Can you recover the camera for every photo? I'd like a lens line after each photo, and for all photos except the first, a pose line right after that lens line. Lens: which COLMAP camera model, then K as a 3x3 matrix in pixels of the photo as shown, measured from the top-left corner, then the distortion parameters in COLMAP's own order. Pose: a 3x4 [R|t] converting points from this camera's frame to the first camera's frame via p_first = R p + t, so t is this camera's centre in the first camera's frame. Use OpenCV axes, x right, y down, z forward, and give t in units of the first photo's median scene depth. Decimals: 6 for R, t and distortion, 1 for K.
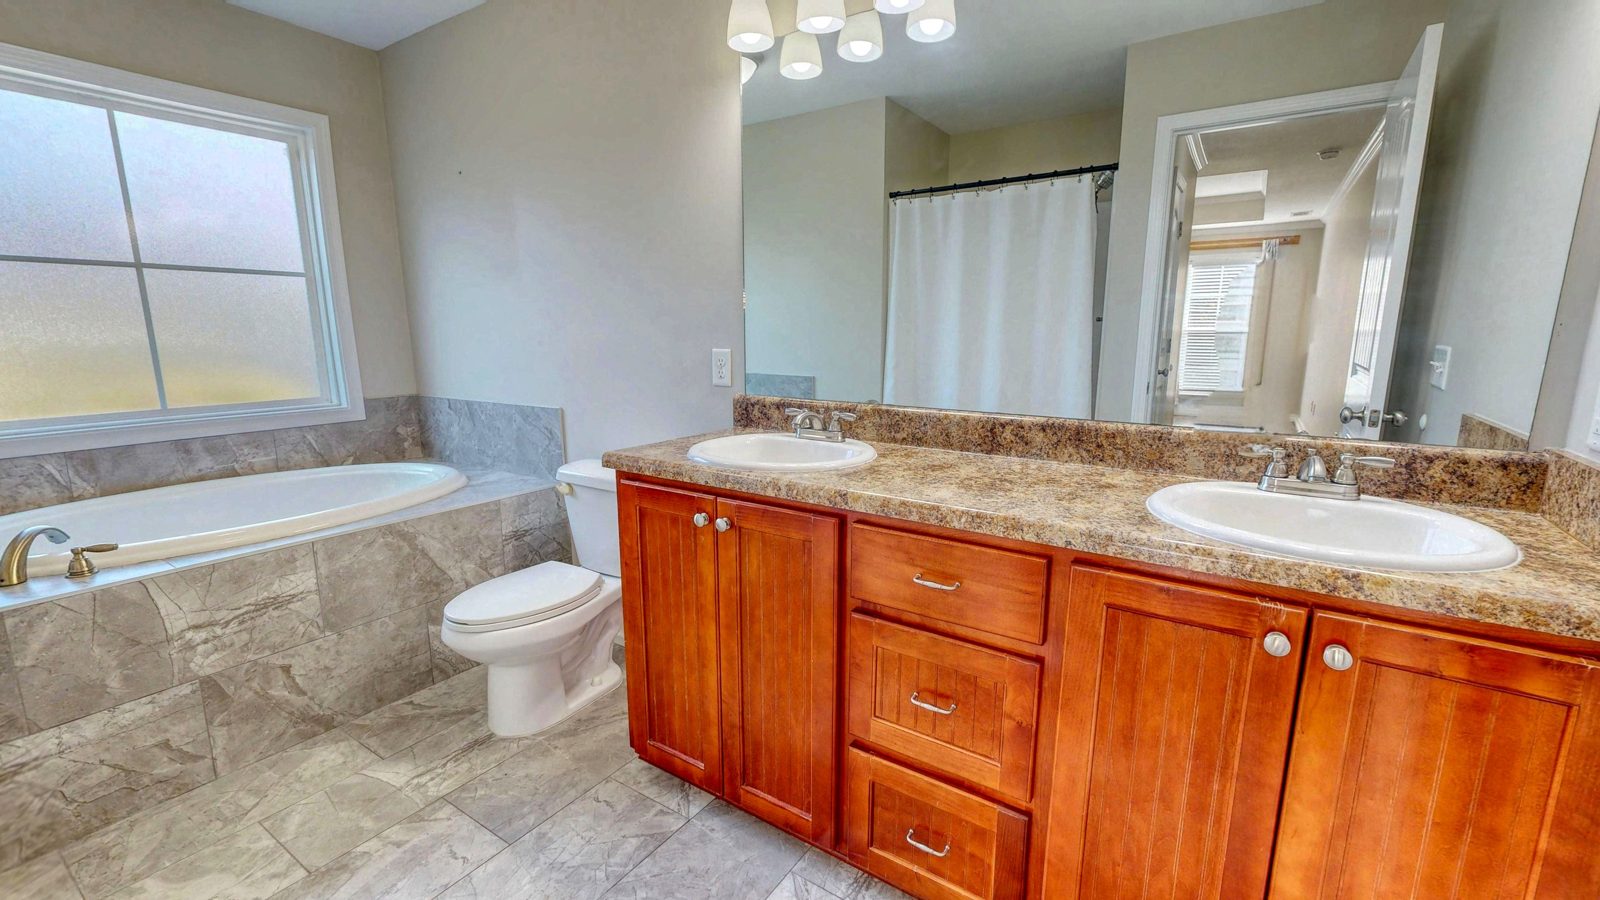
lens RADIAL K [[671.9, 0, 801.9], [0, 671.9, 448.5], [0, 0, 1]] dist [-0.000393, 0.000942]
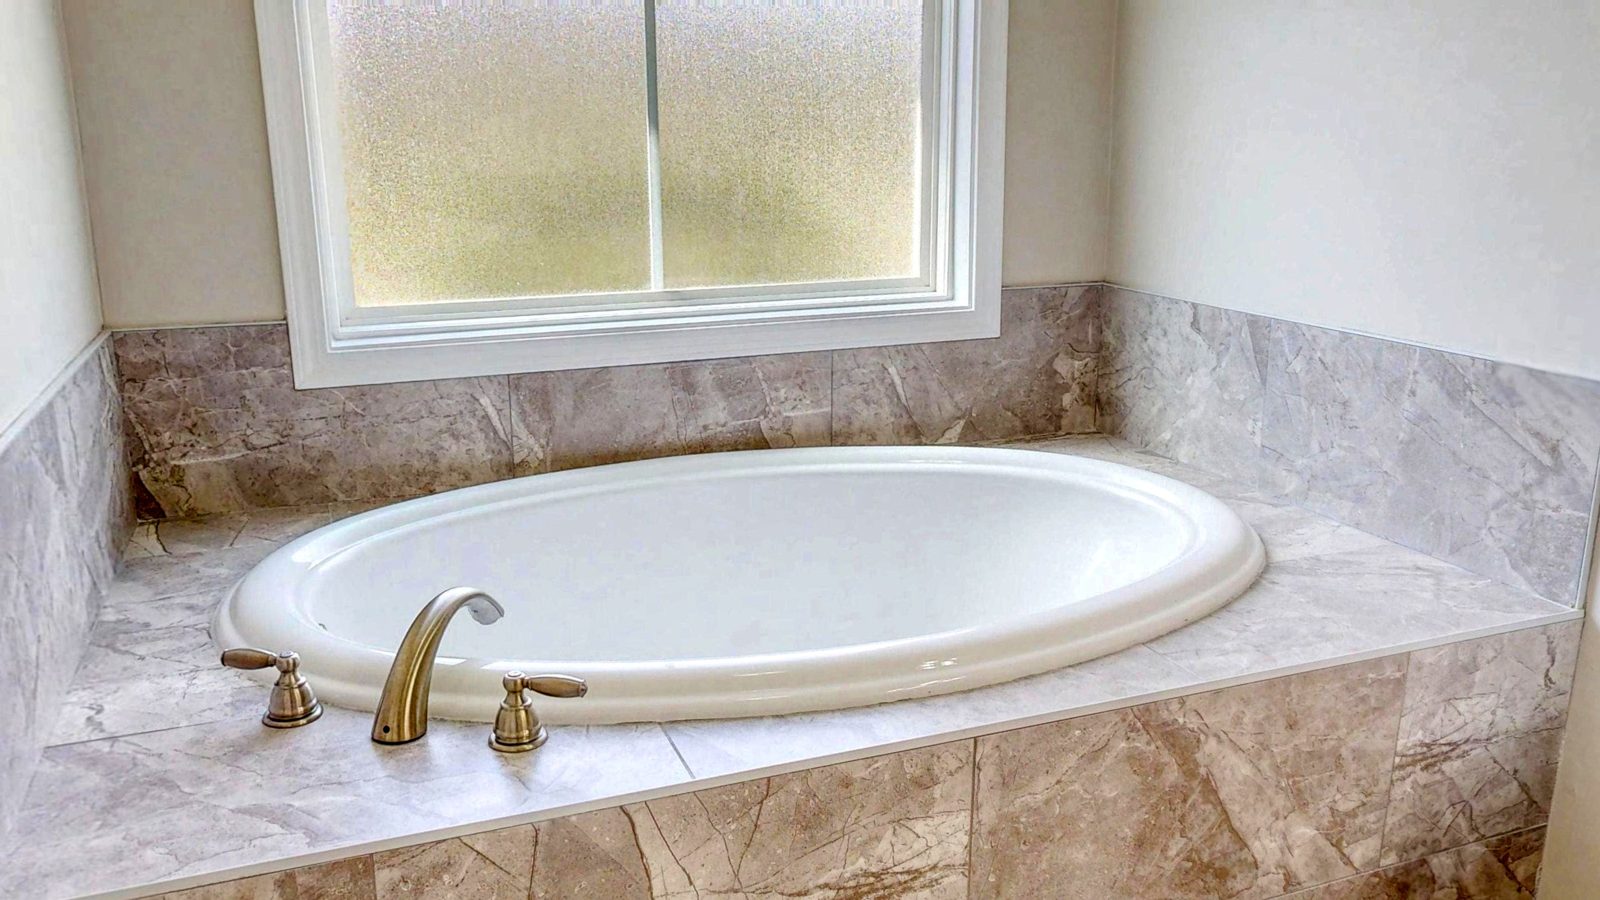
lens RADIAL K [[1298.7, 0, 801.2], [0, 1298.7, 450.9], [0, 0, 1]] dist [-0.009518, 0.002605]
pose [[0.816418, 0.144268, -0.559150, -0.375455], [-0.102838, 0.989135, 0.105055, -0.060218], [0.568231, -0.028267, 0.822384, 0.332324]]
